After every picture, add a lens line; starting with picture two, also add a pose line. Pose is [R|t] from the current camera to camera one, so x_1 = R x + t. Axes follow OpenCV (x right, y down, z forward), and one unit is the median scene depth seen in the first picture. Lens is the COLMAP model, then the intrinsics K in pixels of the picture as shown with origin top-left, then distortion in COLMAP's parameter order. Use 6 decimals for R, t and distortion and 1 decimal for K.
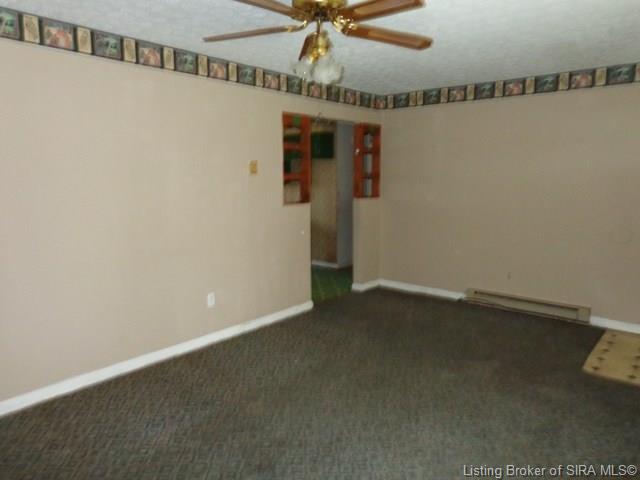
lens RADIAL K [[447.2, 0, 323.2], [0, 447.2, 238.3], [0, 0, 1]] dist [0.001582, 0.001368]
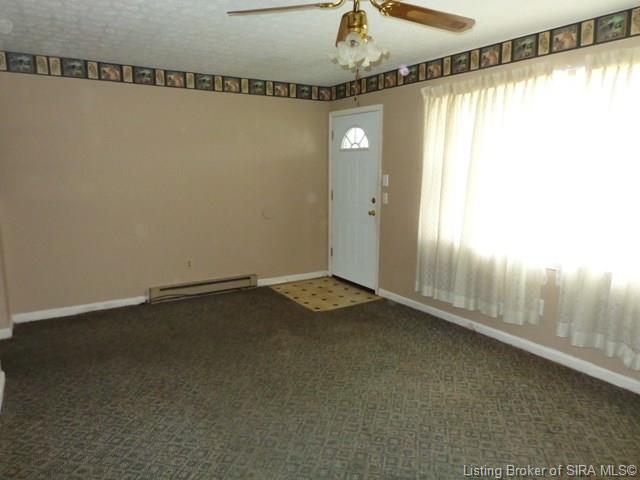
lens RADIAL K [[447.2, 0, 323.2], [0, 447.2, 238.3], [0, 0, 1]] dist [0.001582, 0.001368]
pose [[0.305248, -0.149946, 0.940393, -0.560091], [0.133950, 0.984468, 0.113494, -0.062831], [-0.942805, 0.091322, 0.320592, 0.466428]]
